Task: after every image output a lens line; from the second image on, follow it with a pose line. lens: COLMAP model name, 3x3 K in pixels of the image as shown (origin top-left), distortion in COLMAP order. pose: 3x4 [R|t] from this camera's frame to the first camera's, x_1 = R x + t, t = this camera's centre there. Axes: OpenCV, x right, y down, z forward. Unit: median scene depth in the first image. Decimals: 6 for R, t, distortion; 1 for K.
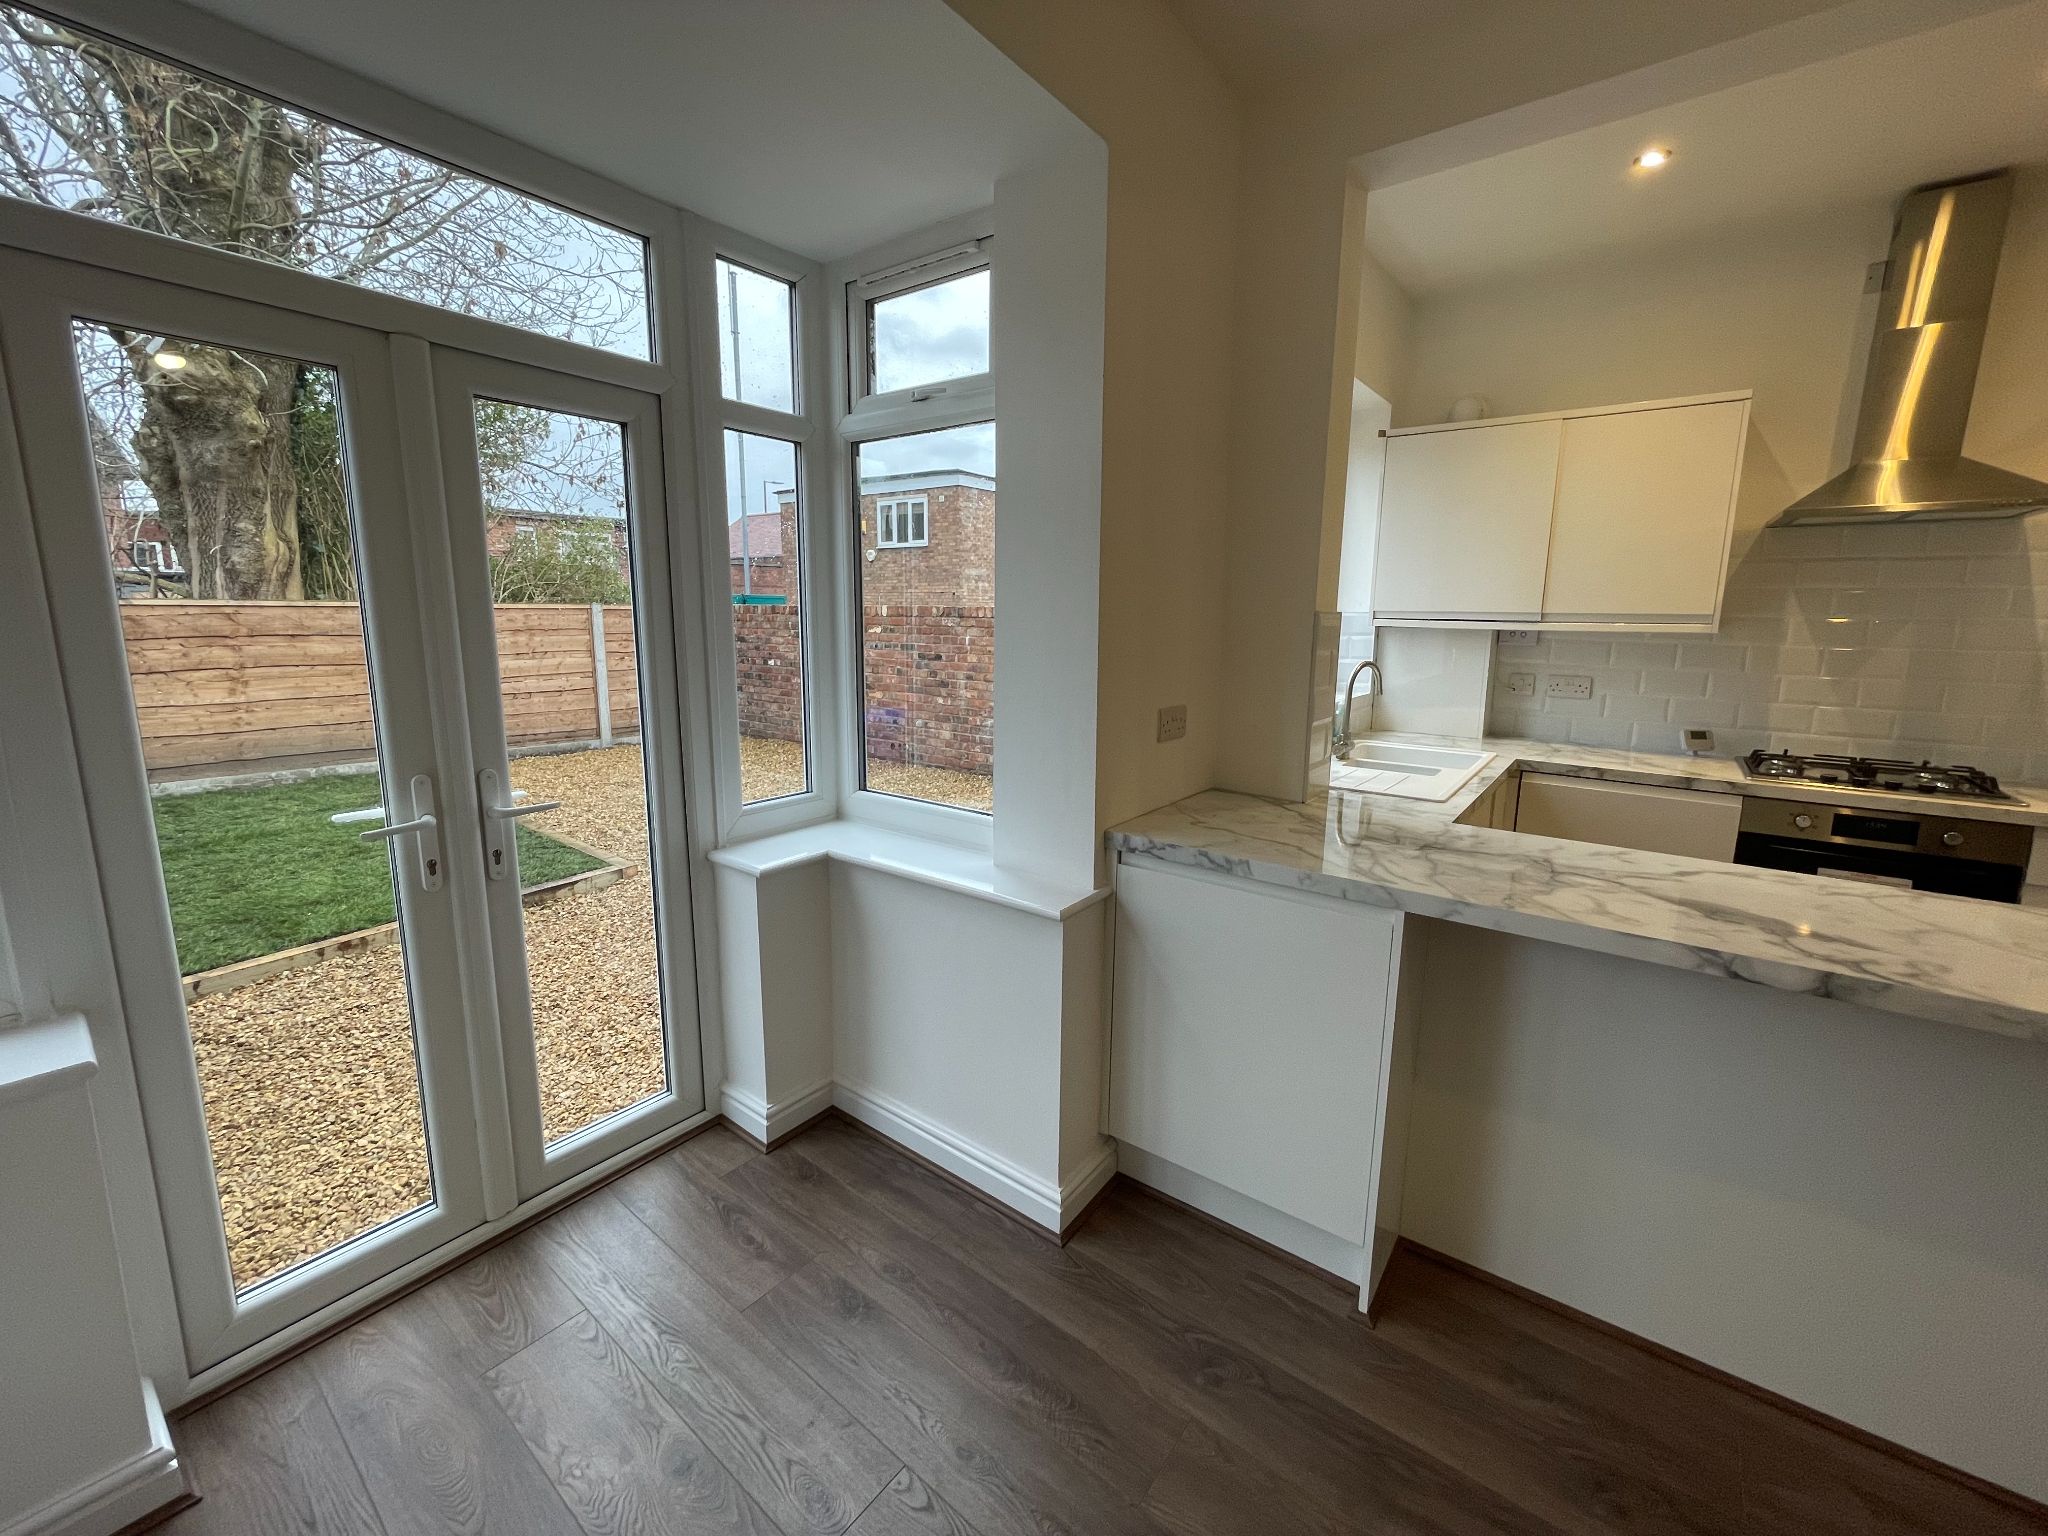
lens RADIAL K [[824.4, 0, 1024.6], [0, 824.4, 746.0], [0, 0, 1]] dist [-0.004442, 0.000401]
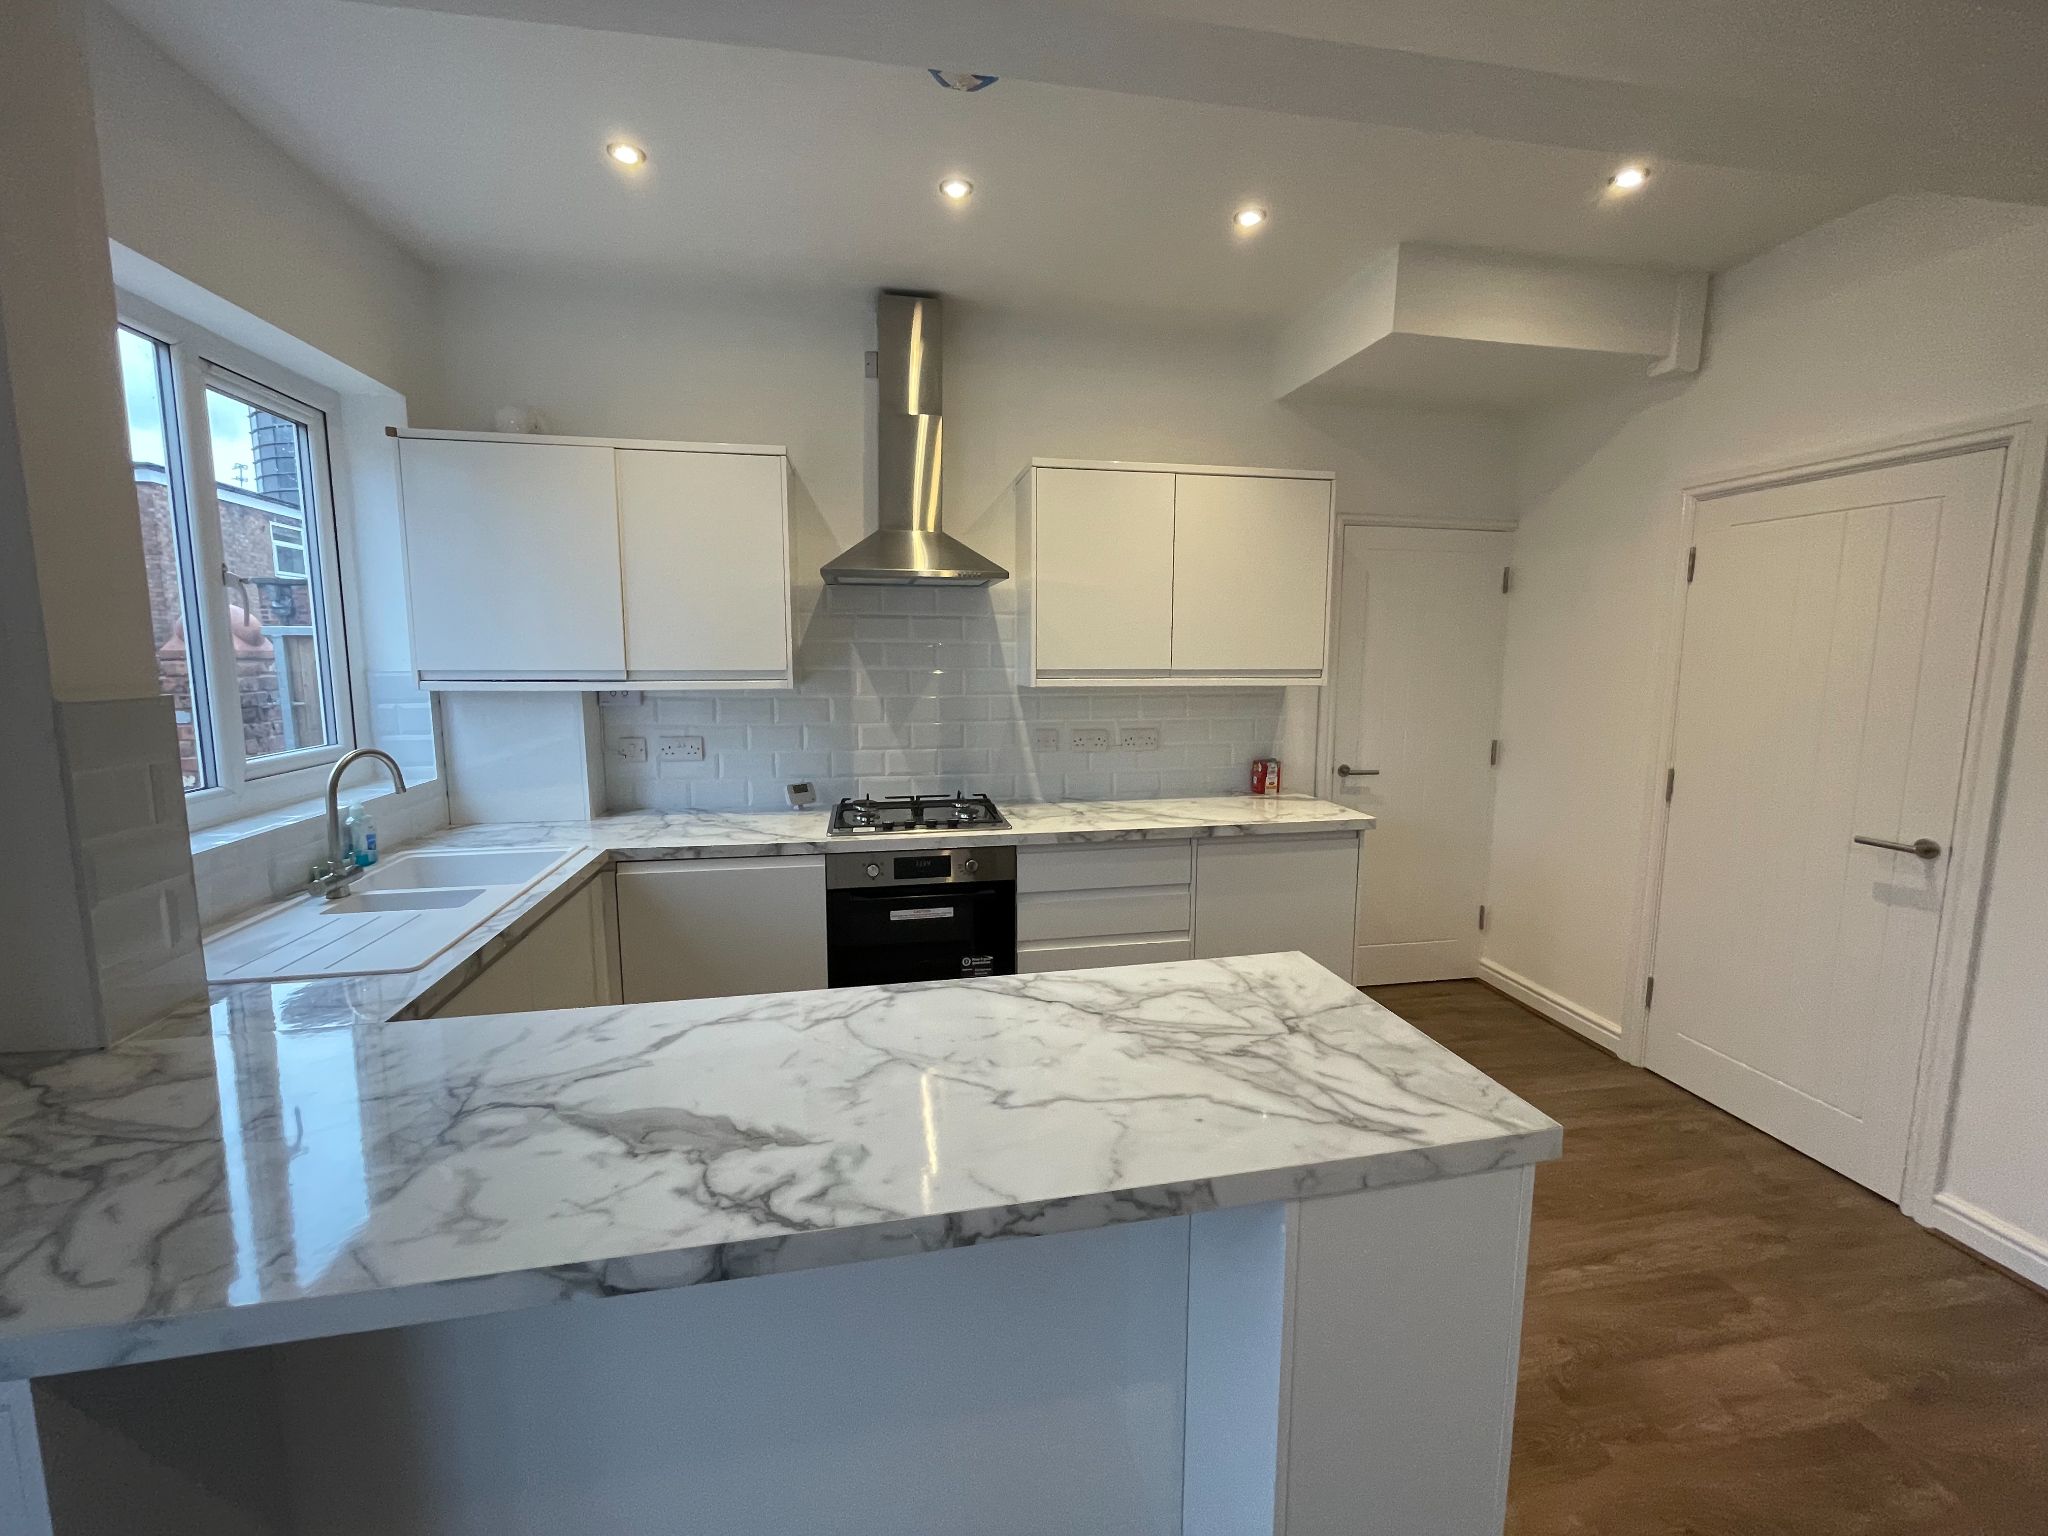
lens RADIAL K [[824.4, 0, 1019.4], [0, 824.4, 753.7], [0, 0, 1]] dist [-0.004442, 0.000401]
pose [[0.671256, -0.102174, 0.734150, 0.238174], [0.124913, 0.991881, 0.023831, -0.040499], [-0.730624, 0.075709, 0.678569, 0.111249]]
